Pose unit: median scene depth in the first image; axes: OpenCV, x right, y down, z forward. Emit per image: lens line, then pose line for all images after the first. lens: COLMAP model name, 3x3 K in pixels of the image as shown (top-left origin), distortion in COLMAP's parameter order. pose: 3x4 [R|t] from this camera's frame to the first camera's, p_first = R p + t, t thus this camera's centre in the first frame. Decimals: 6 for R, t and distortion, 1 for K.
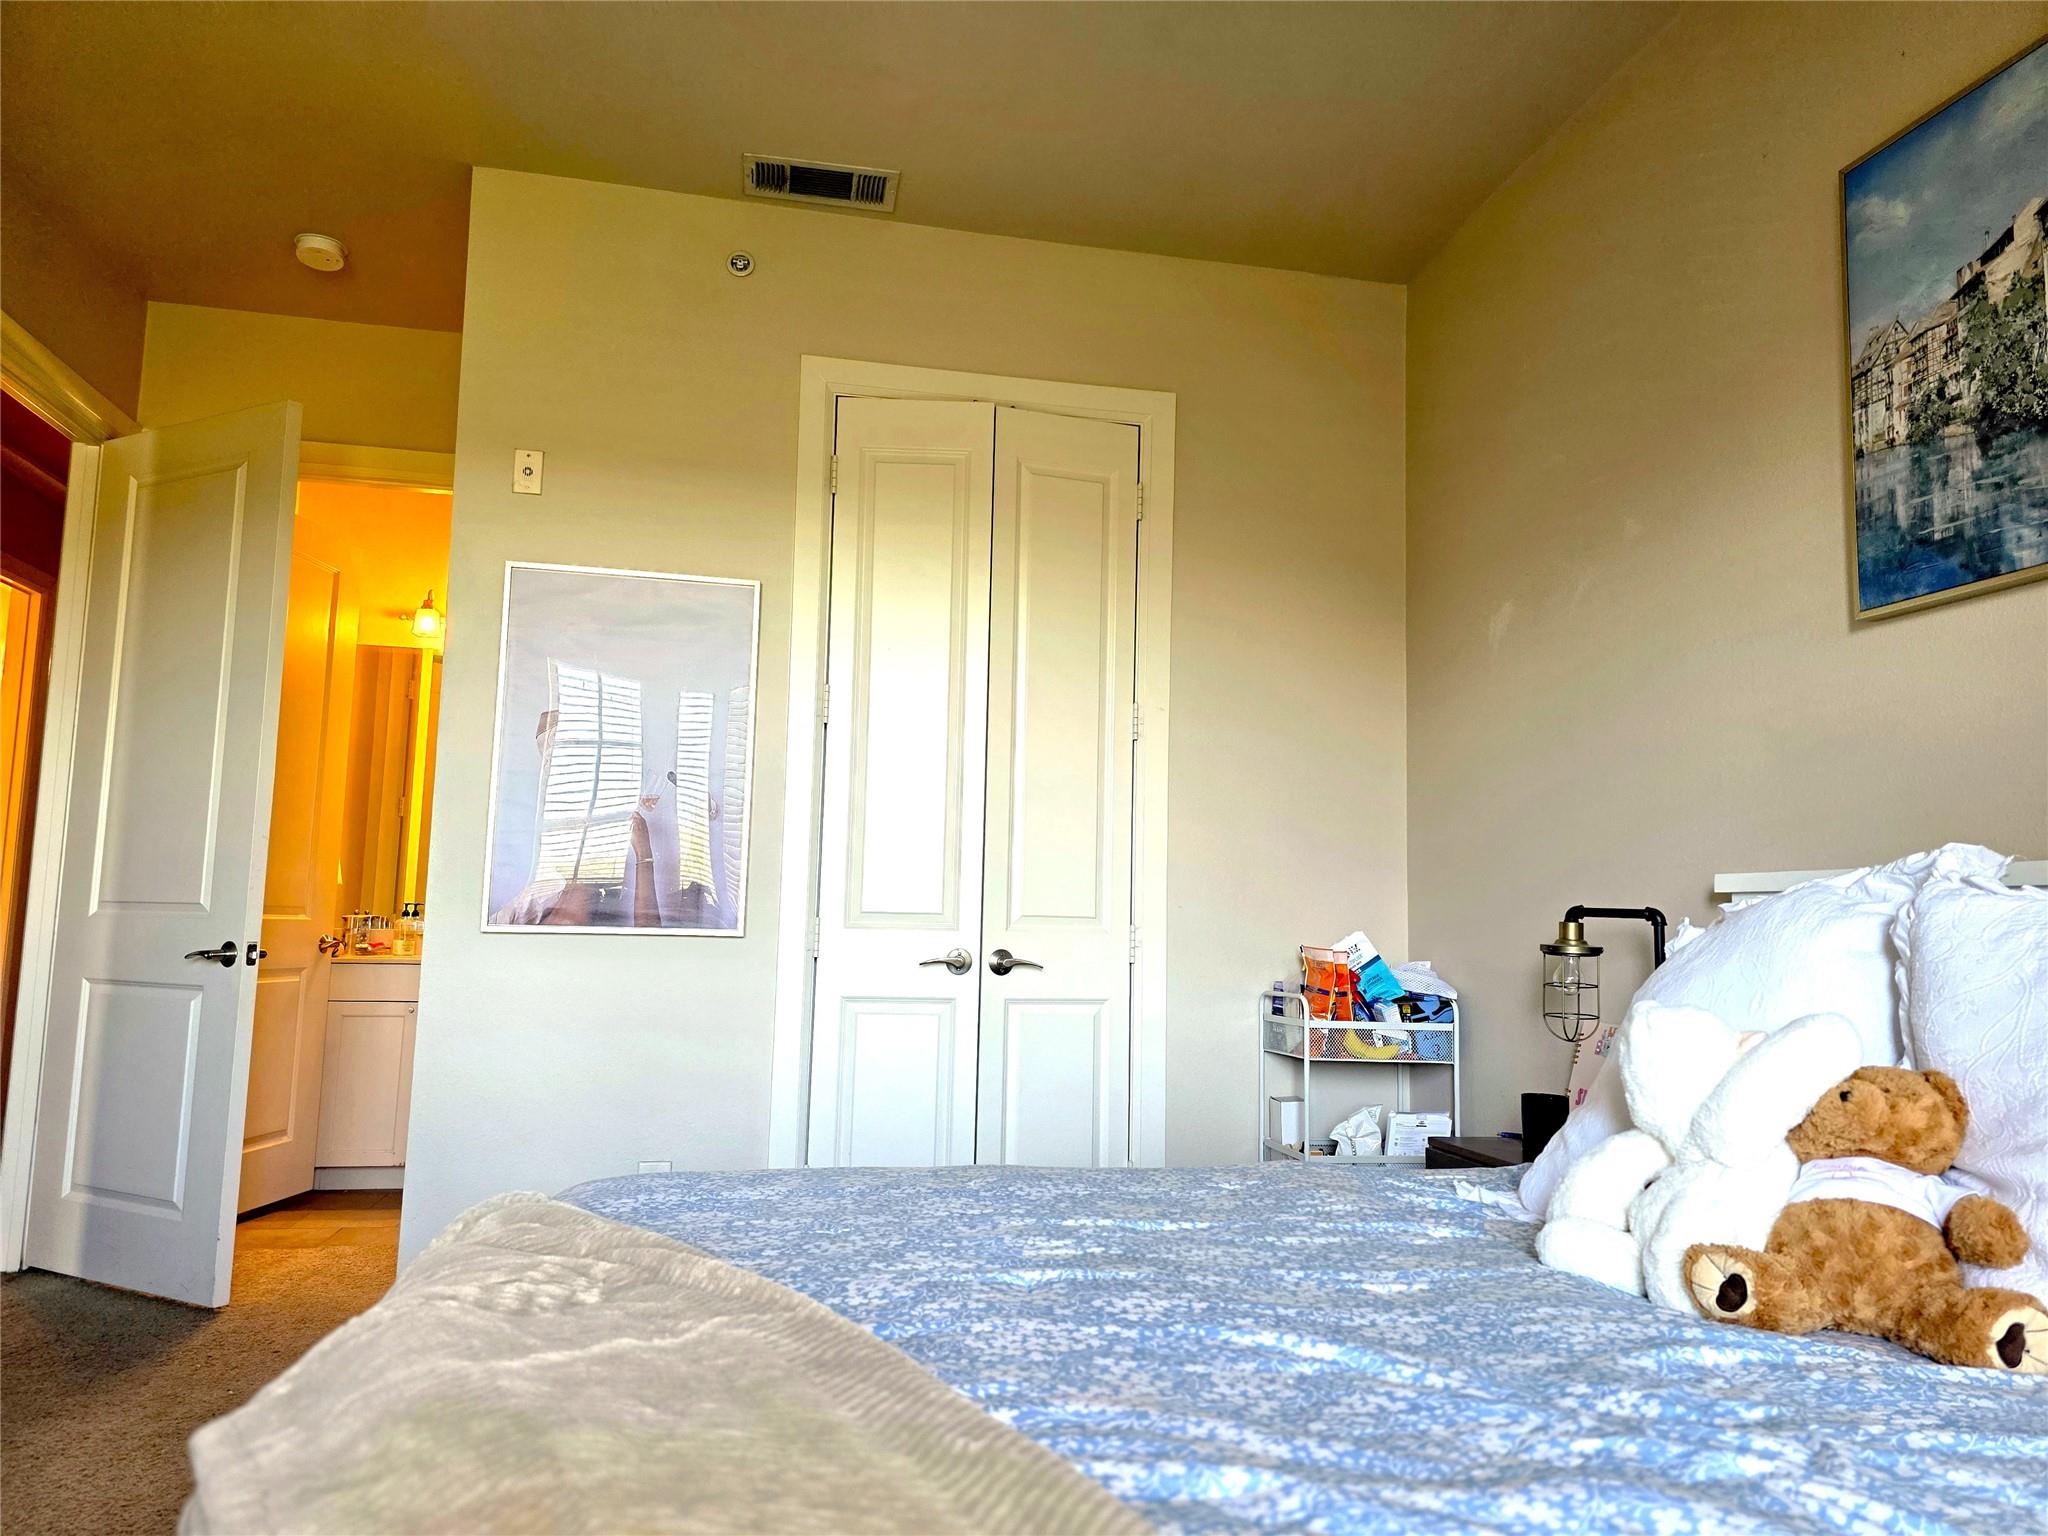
lens RADIAL K [[1371.1, 0, 1022.8], [0, 1371.1, 769.2], [0, 0, 1]] dist [-0.000610, -0.000925]
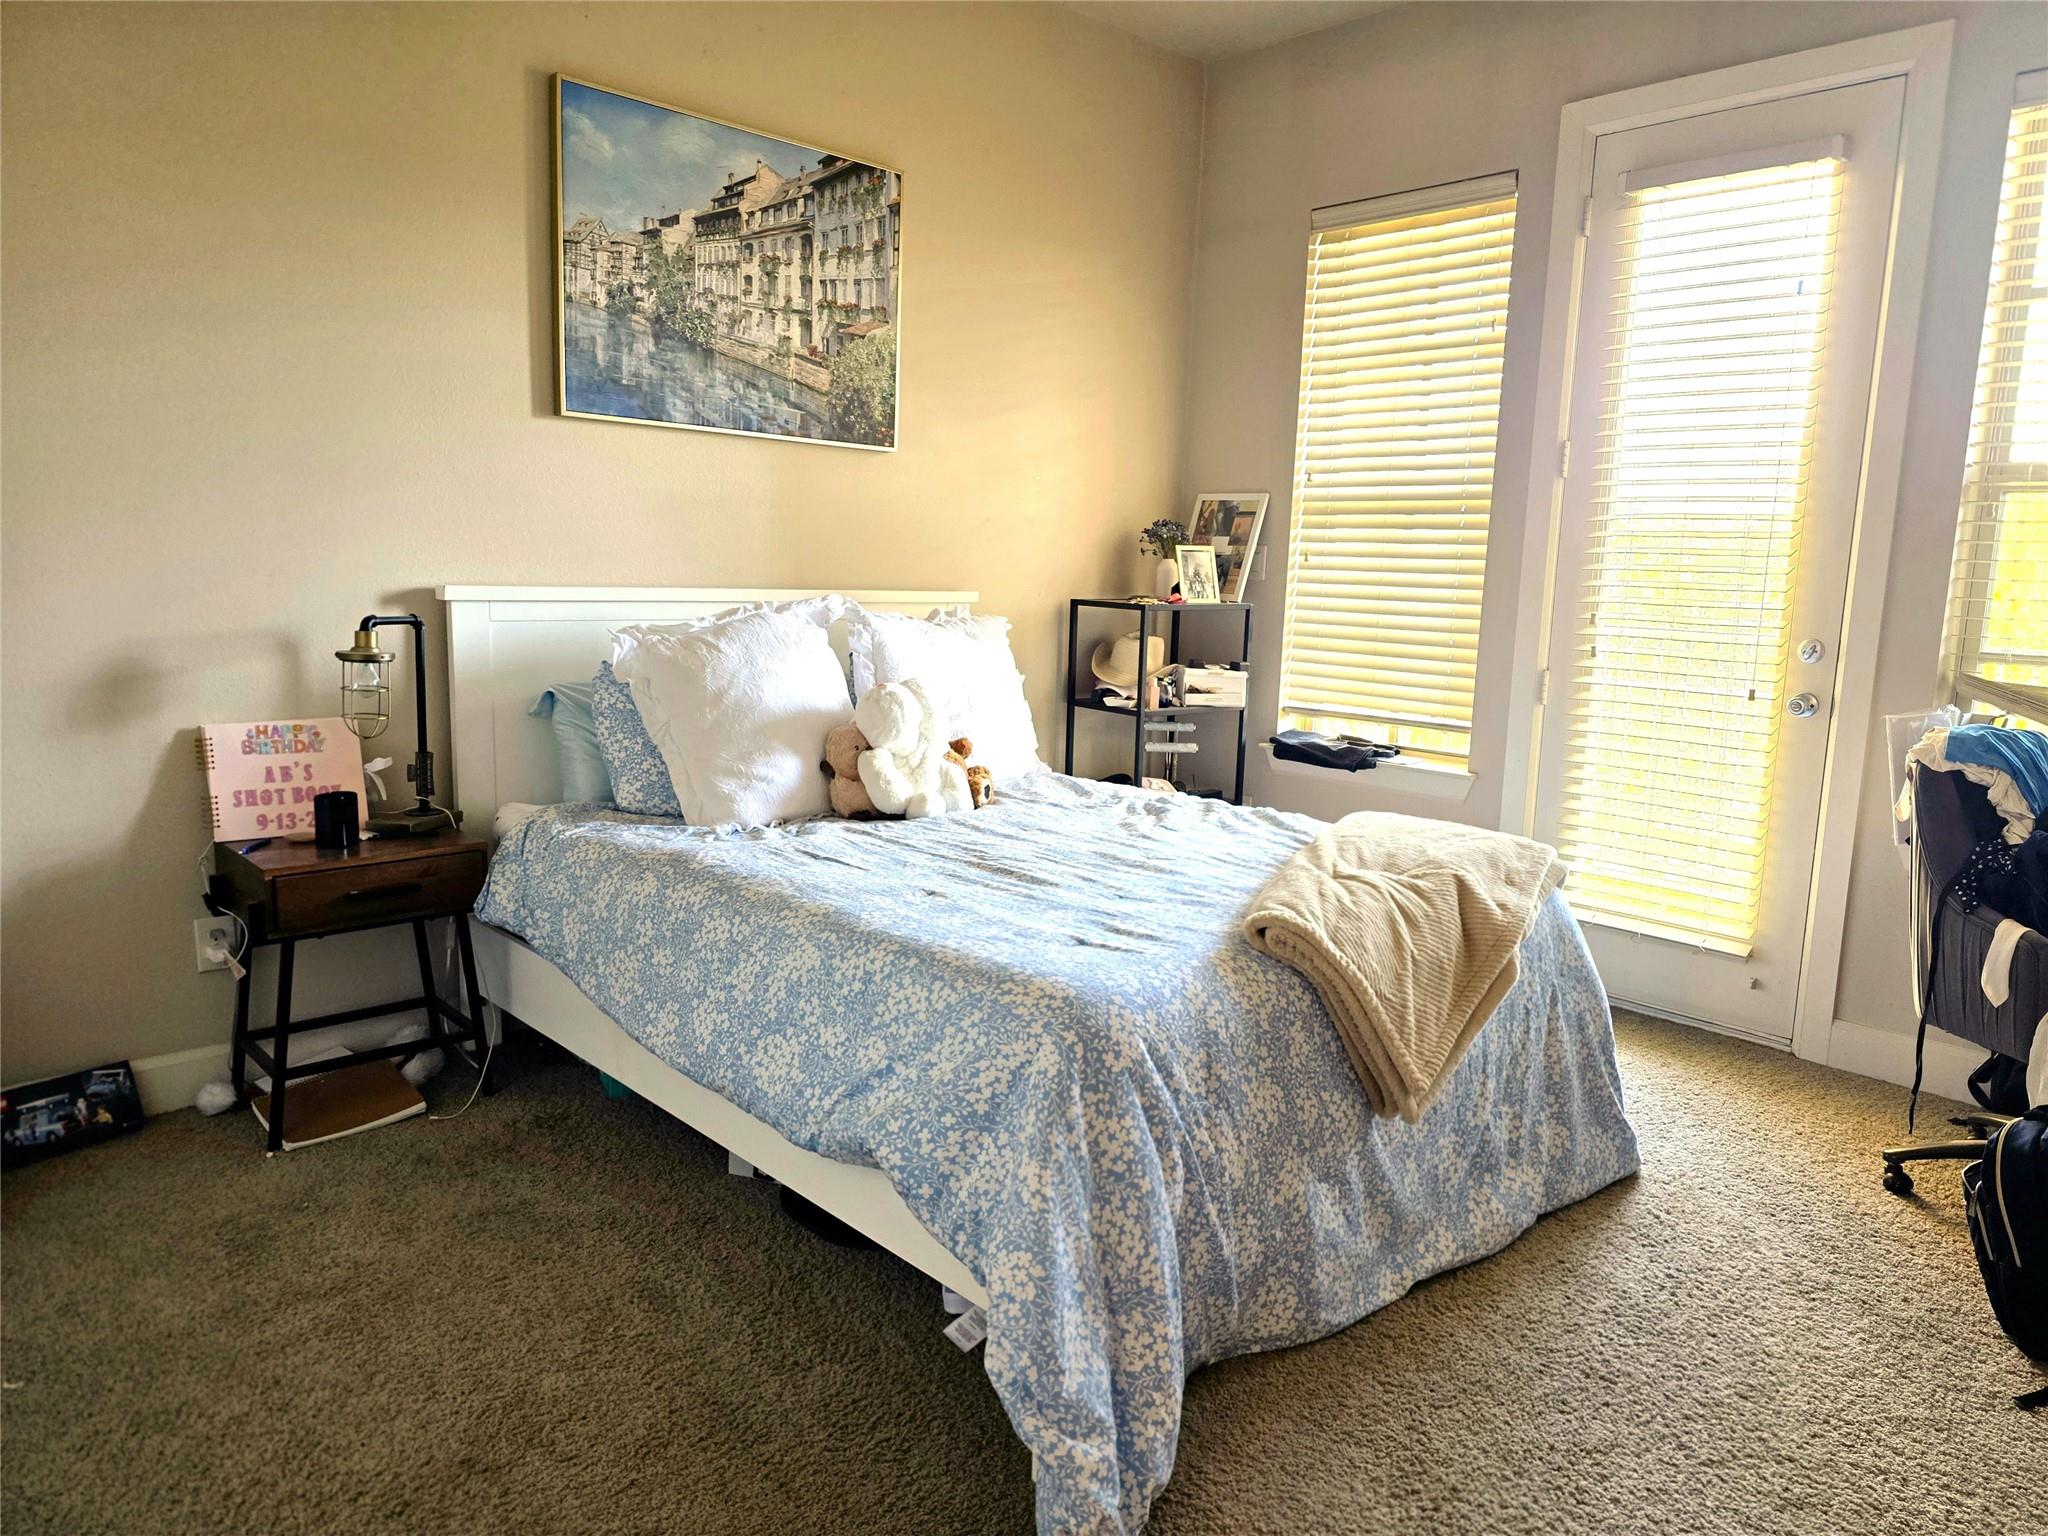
lens RADIAL K [[1371.1, 0, 1023.9], [0, 1371.1, 767.4], [0, 0, 1]] dist [-0.000610, -0.000925]
pose [[-0.504763, -0.162756, 0.847776, -1.023260], [-0.138846, 0.984587, 0.106352, 0.040278], [-0.852019, -0.064028, -0.519581, 1.425011]]
